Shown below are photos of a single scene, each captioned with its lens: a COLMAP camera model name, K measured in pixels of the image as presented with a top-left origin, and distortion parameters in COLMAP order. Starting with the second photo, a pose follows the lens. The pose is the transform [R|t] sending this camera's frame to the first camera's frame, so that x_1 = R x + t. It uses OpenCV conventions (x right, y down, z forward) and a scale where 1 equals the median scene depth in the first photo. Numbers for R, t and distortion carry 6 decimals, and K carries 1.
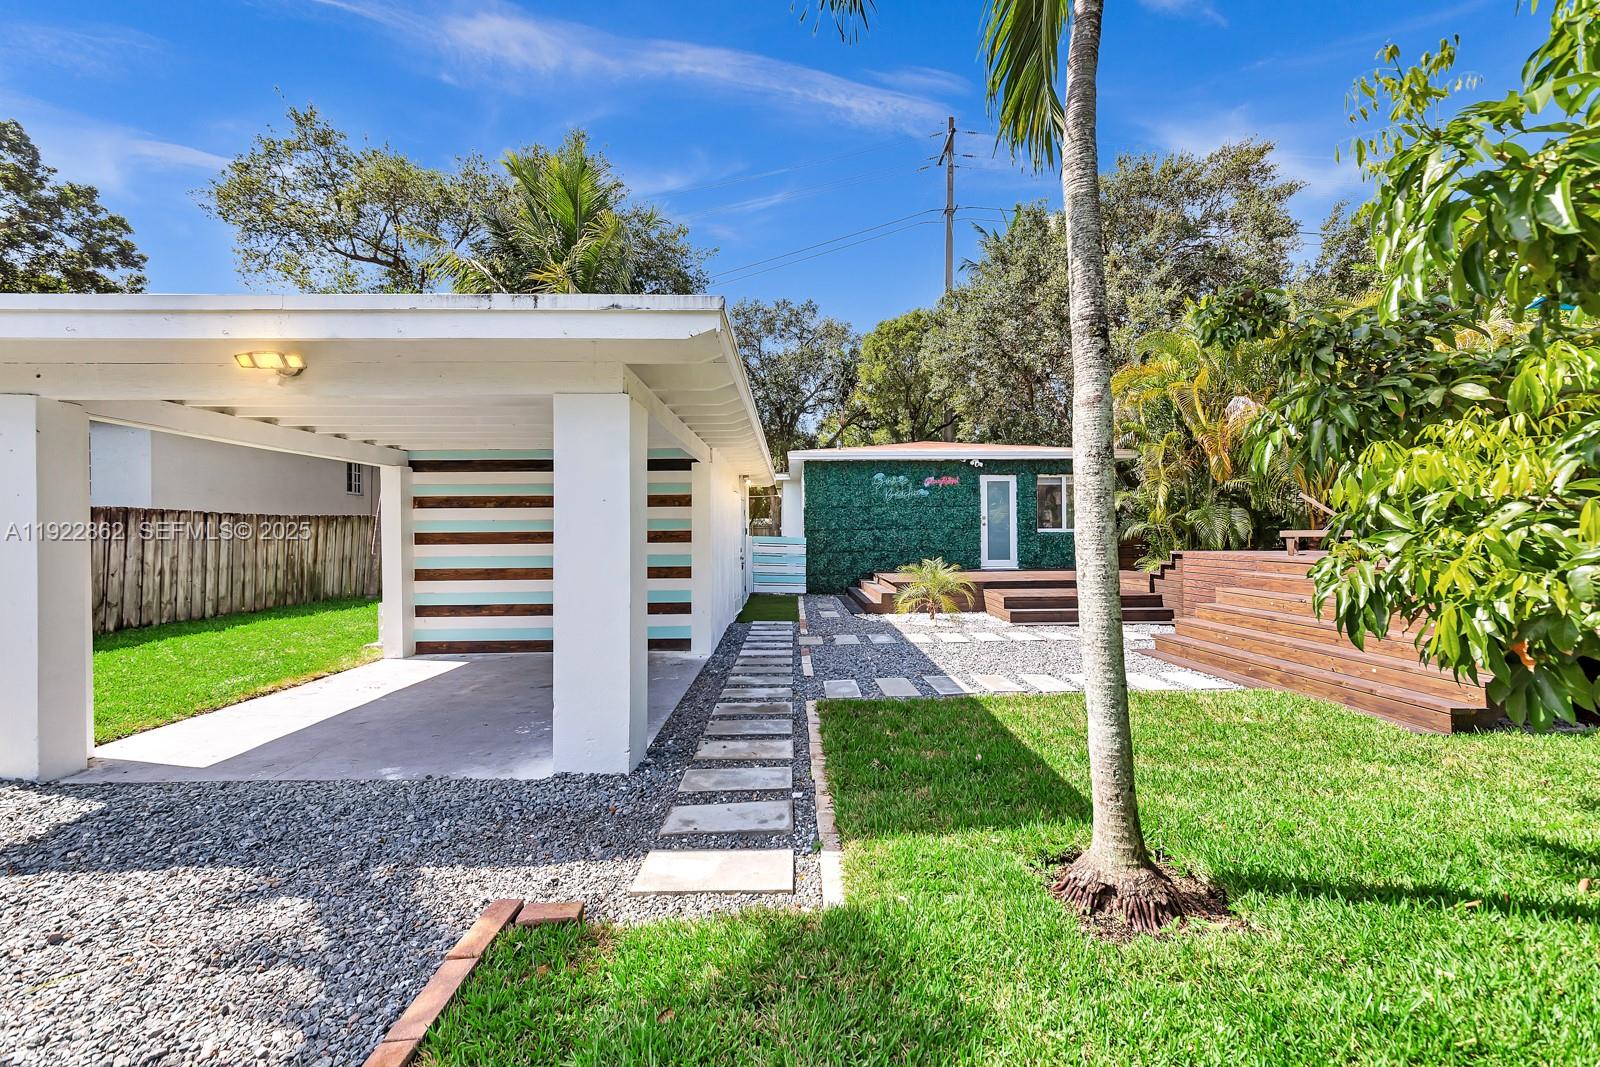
lens RADIAL K [[603.2, 0, 799.4], [0, 603.2, 529.2], [0, 0, 1]] dist [0.001975, 0.000170]
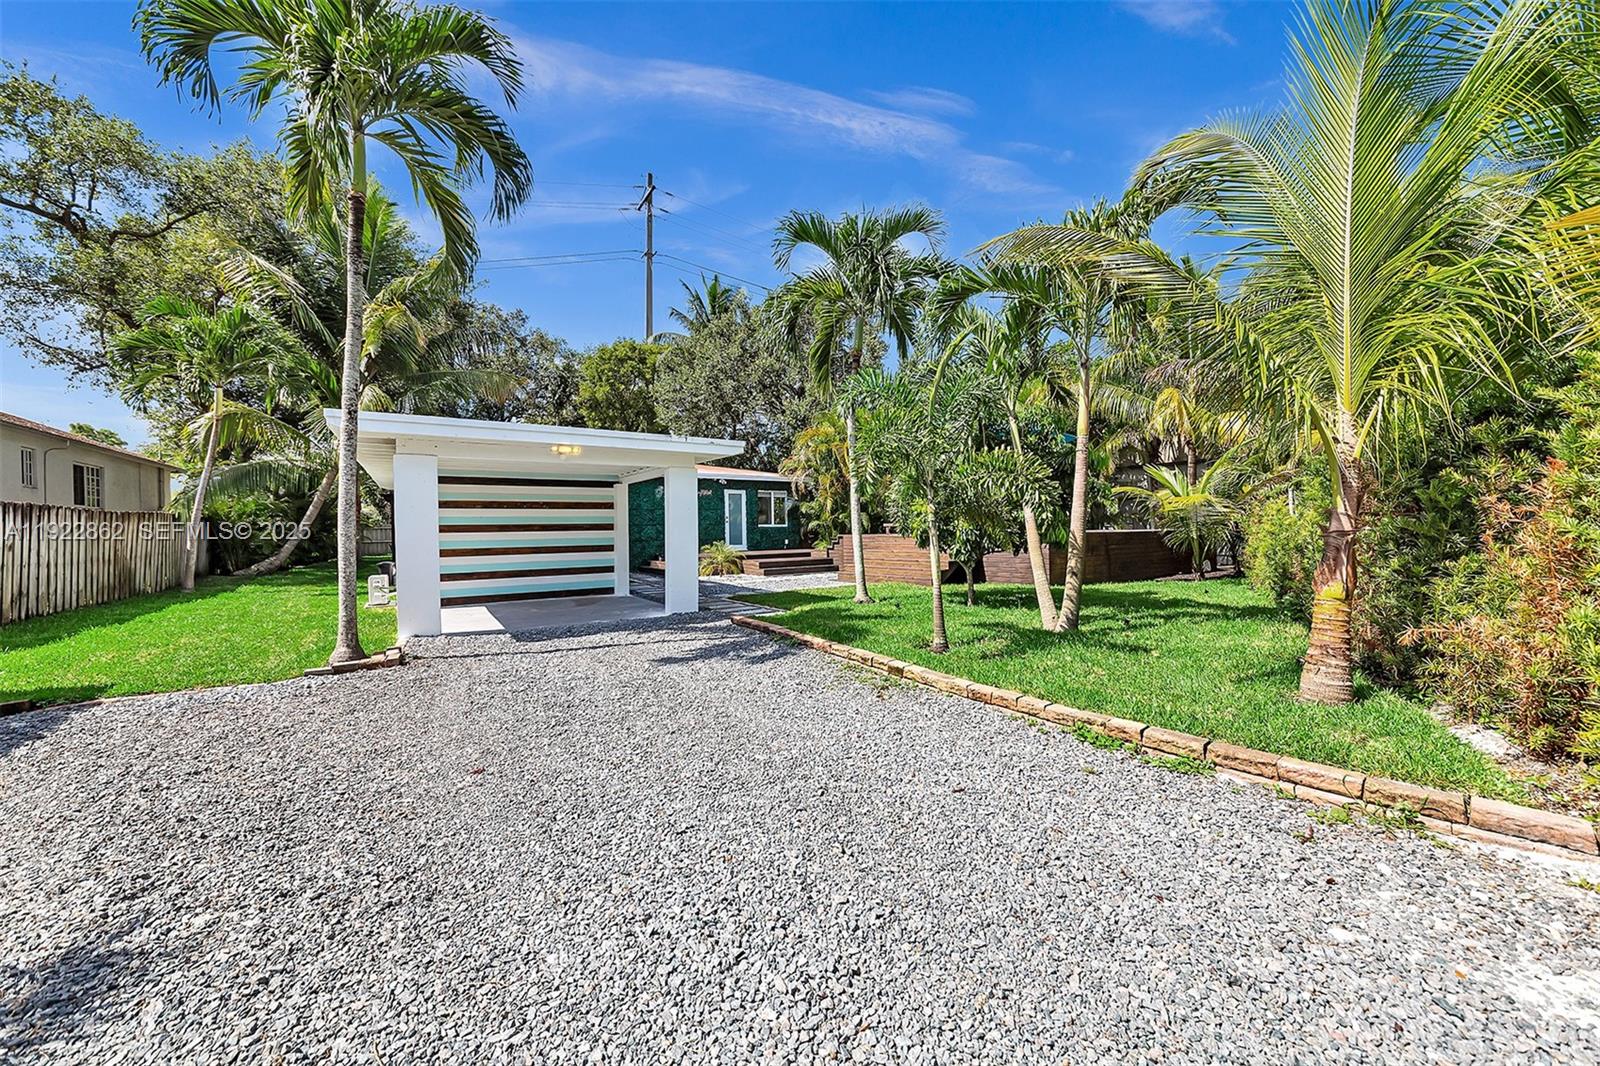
lens RADIAL K [[599.2, 0, 800.4], [0, 599.2, 525.0], [0, 0, 1]] dist [-0.000244, 0.000017]
pose [[0.850354, -0.001520, 0.526209, -0.331103], [0.006628, 0.999947, -0.007823, 0.012806], [-0.526169, 0.010140, 0.850319, -0.380421]]
